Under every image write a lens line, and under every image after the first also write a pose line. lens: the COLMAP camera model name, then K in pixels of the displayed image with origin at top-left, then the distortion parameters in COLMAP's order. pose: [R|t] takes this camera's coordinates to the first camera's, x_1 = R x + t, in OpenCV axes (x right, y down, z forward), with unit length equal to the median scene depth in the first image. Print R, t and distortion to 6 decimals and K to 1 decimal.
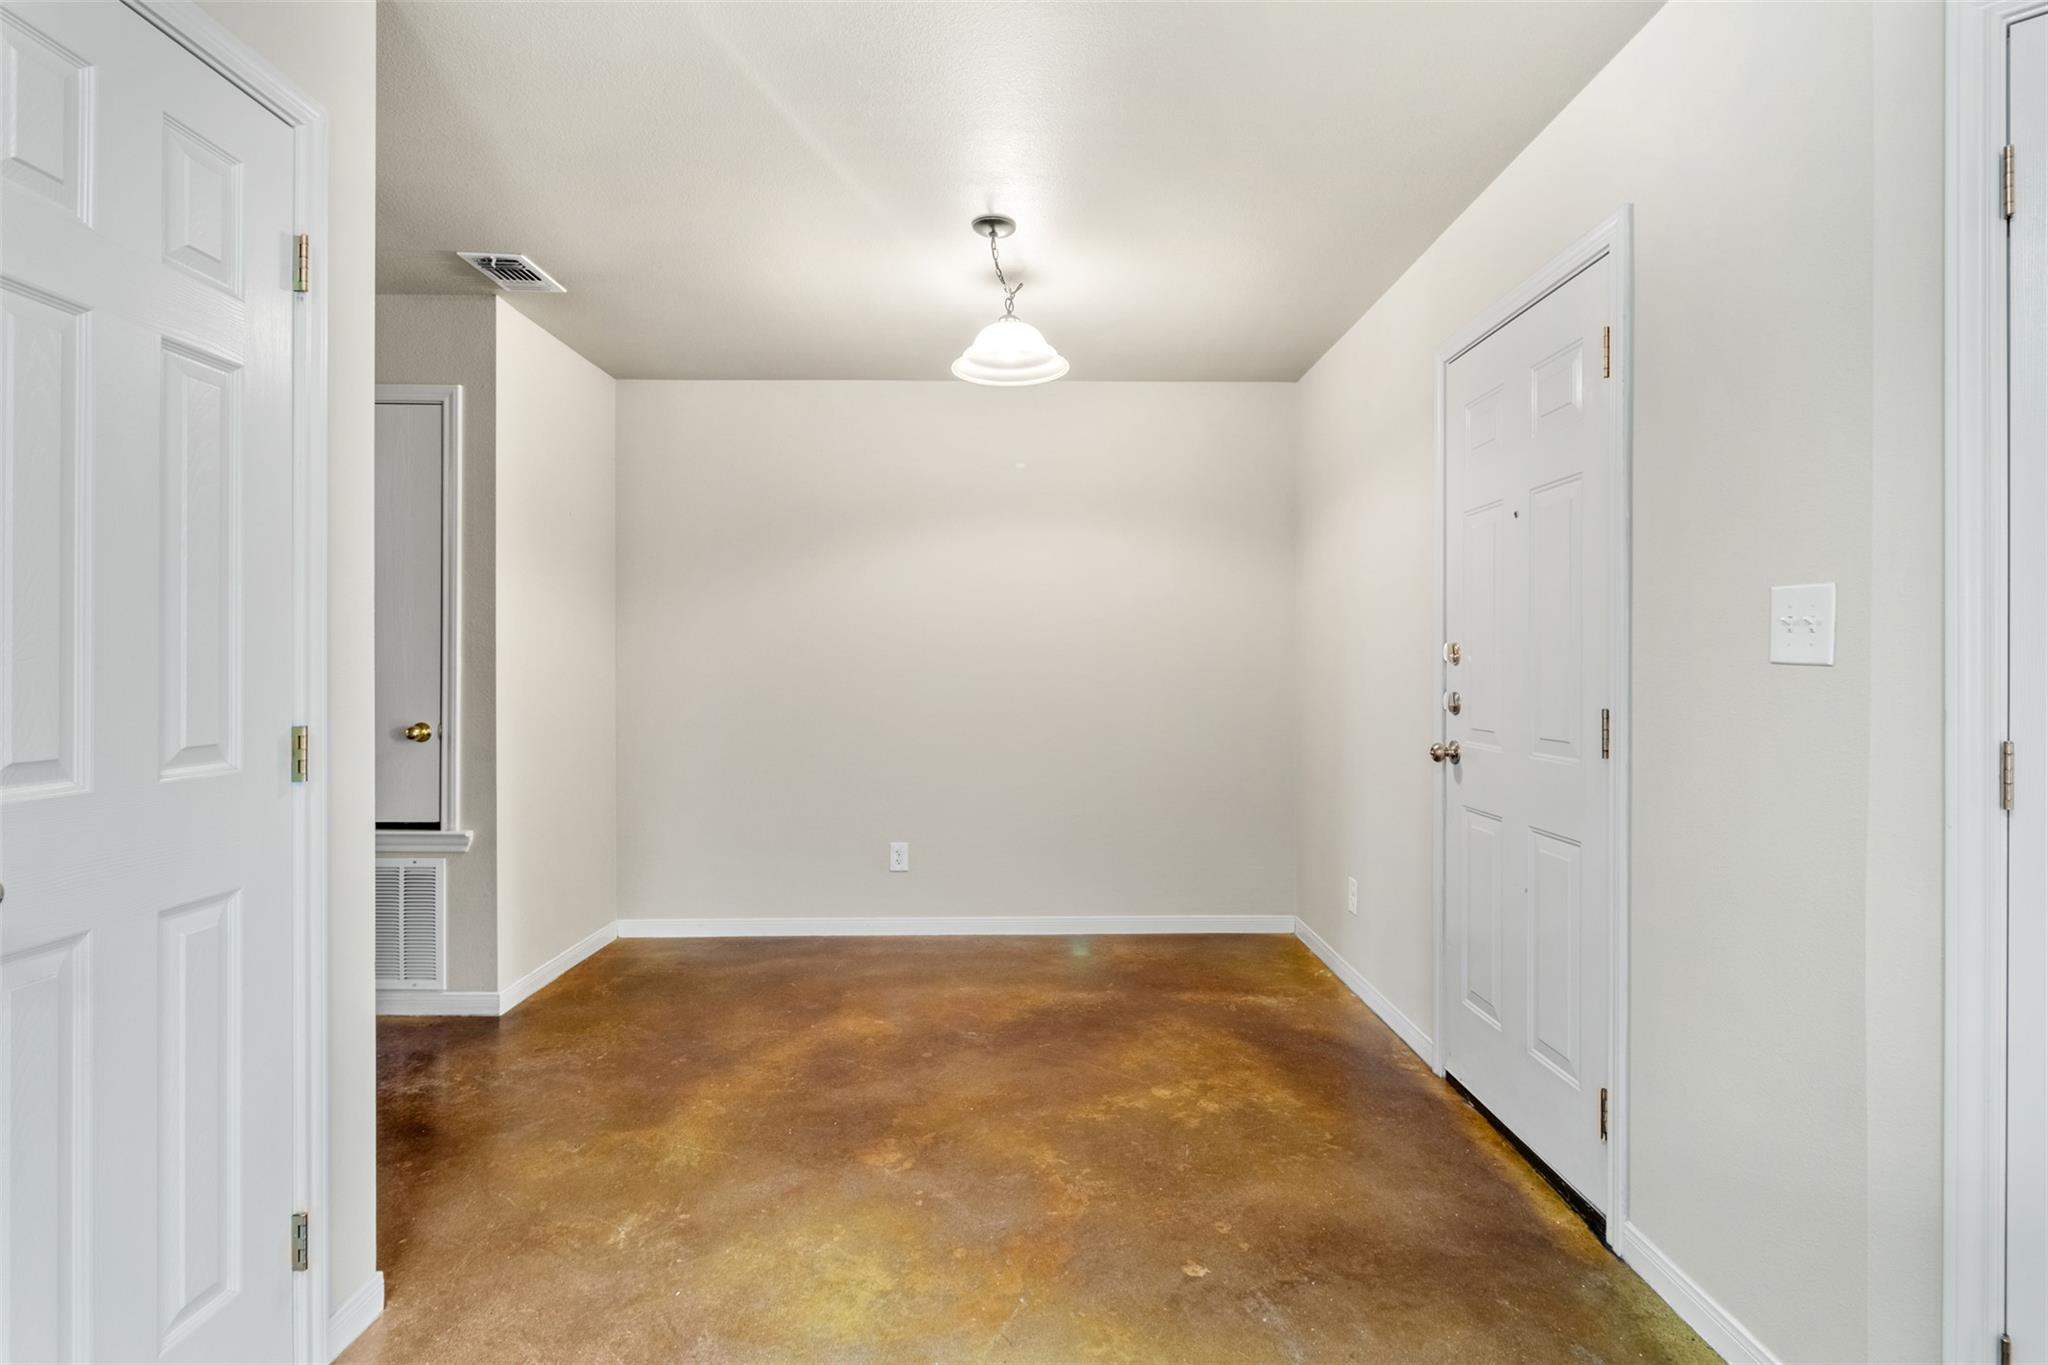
lens RADIAL K [[976.3, 0, 1027.9], [0, 976.3, 670.4], [0, 0, 1]] dist [-0.003009, 0.000420]
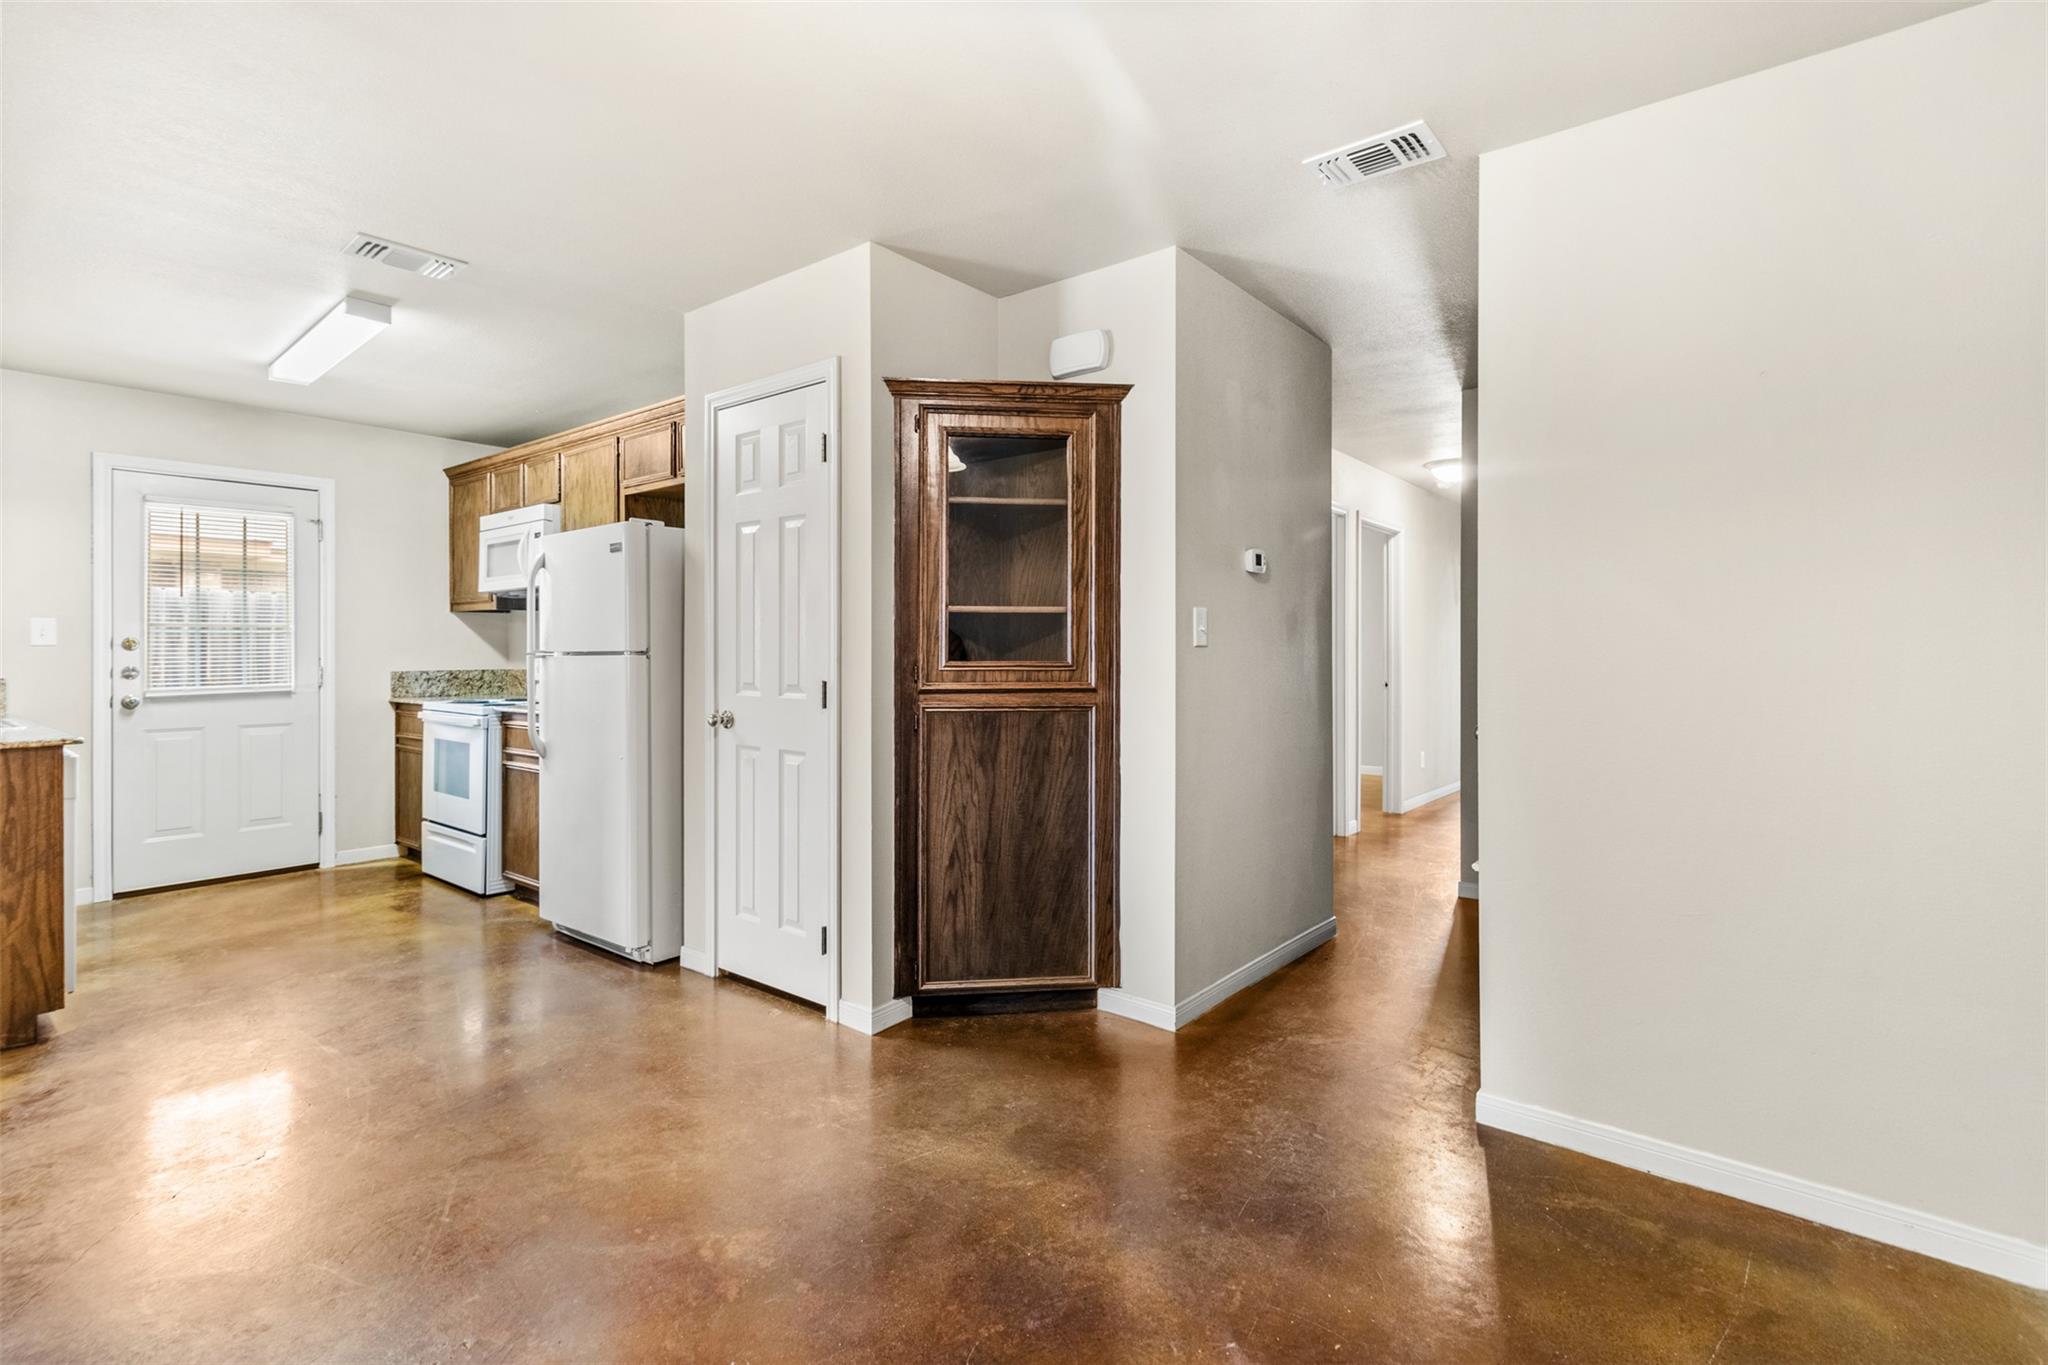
lens RADIAL K [[945.2, 0, 1040.3], [0, 945.2, 649.4], [0, 0, 1]] dist [0.014021, -0.000010]
pose [[-0.621147, 0.001450, -0.783693, 0.231151], [-0.001768, 0.999993, 0.003251, -0.006723], [0.783692, 0.003405, -0.621140, 1.192218]]
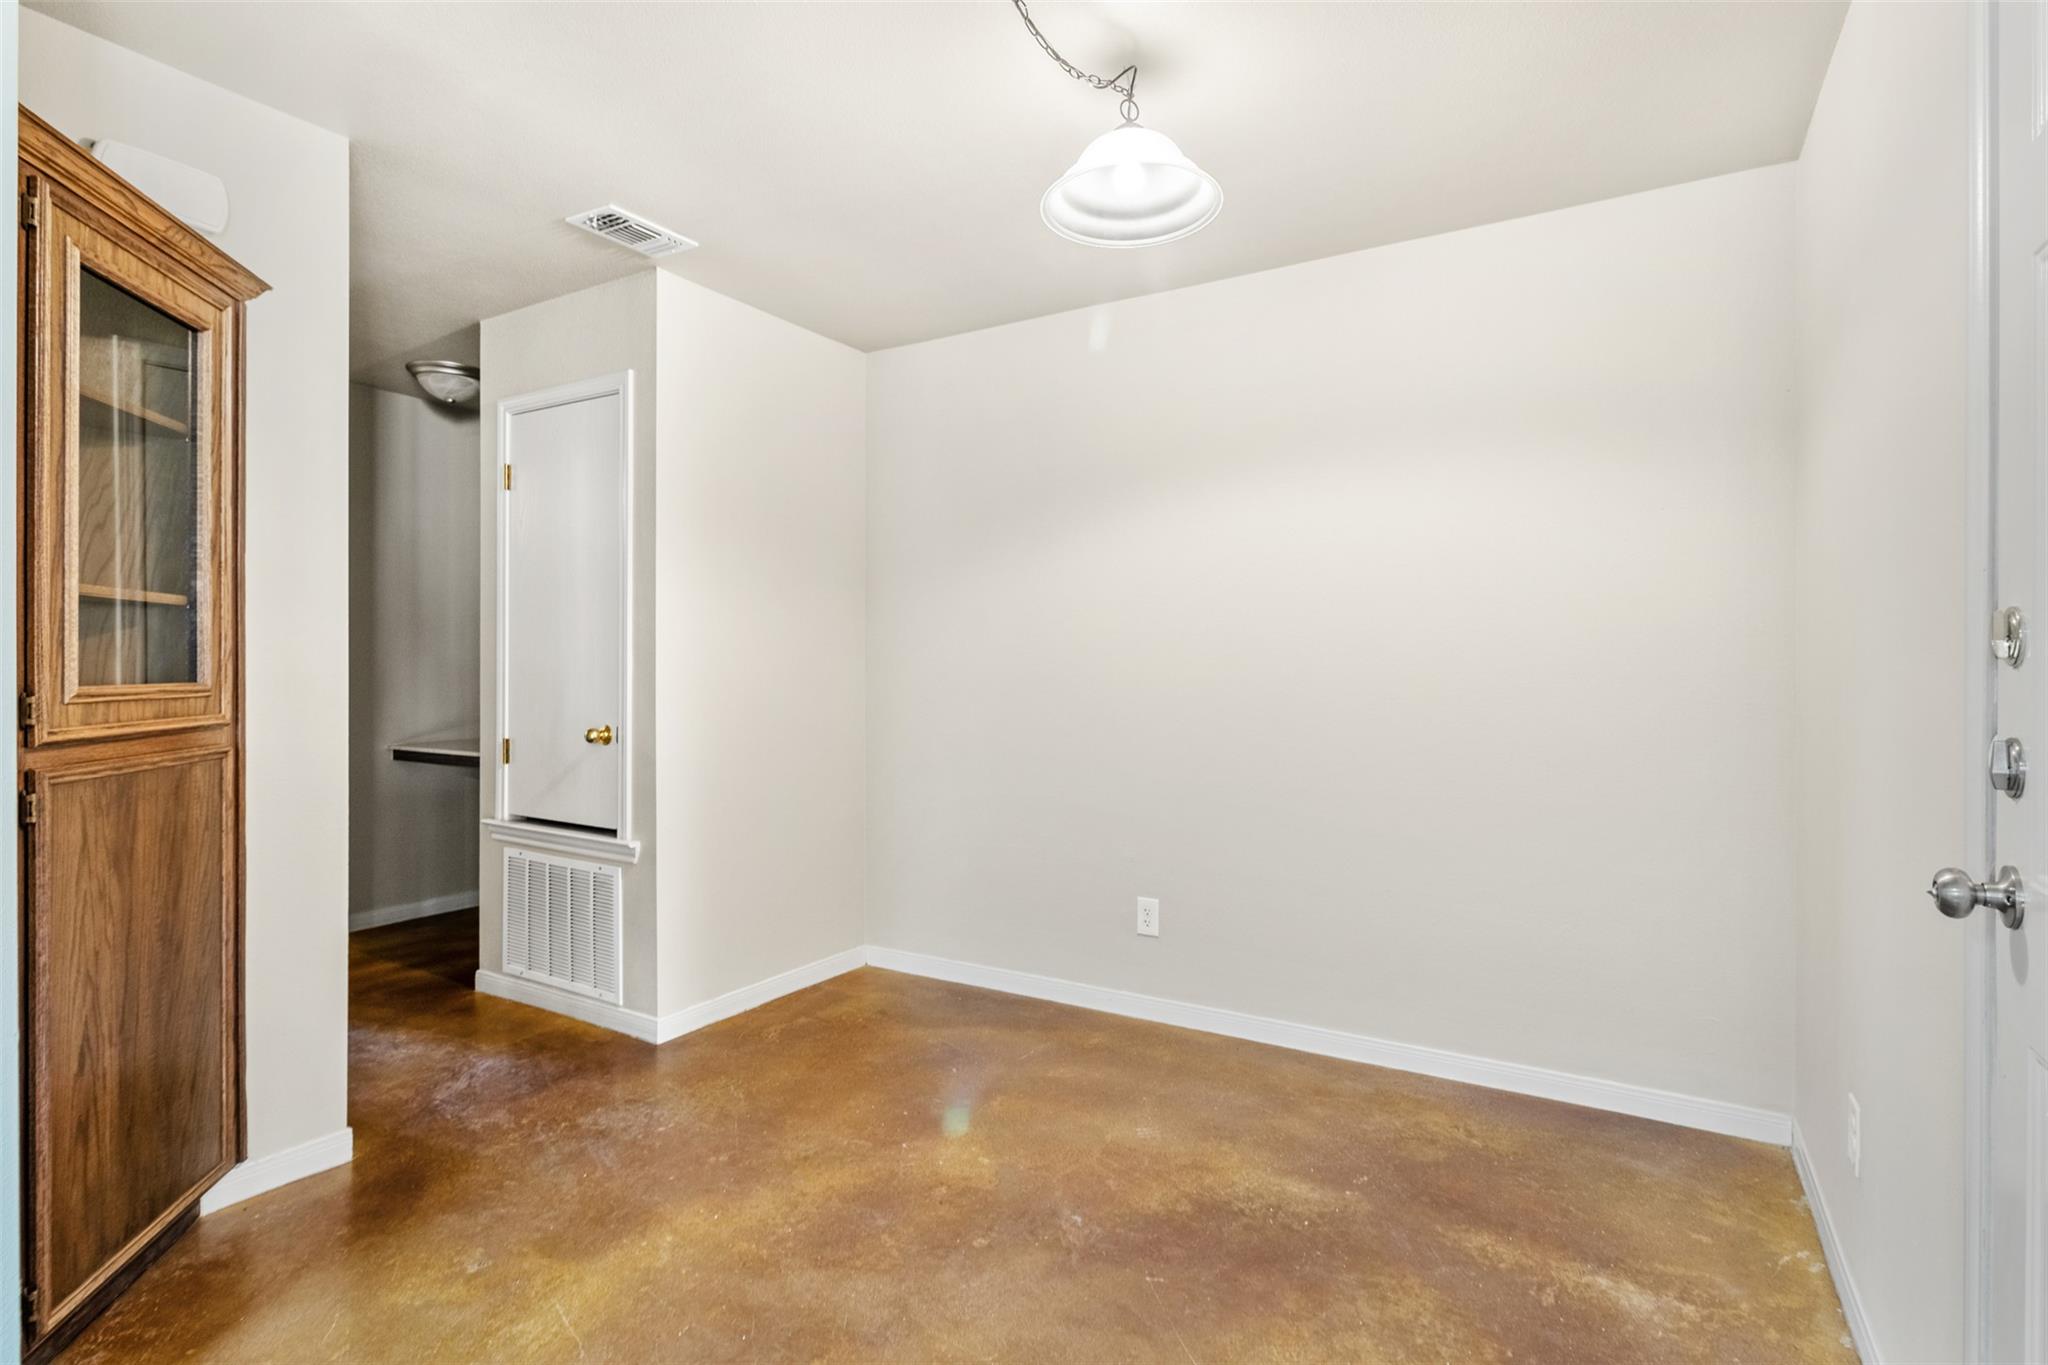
lens RADIAL K [[976.3, 0, 1052.6], [0, 976.3, 663.8], [0, 0, 1]] dist [-0.003009, 0.000420]
pose [[0.859832, 0.000812, -0.510576, 0.253595], [-0.005074, 0.999963, -0.006954, -0.002394], [0.510551, 0.008570, 0.859805, 0.393308]]
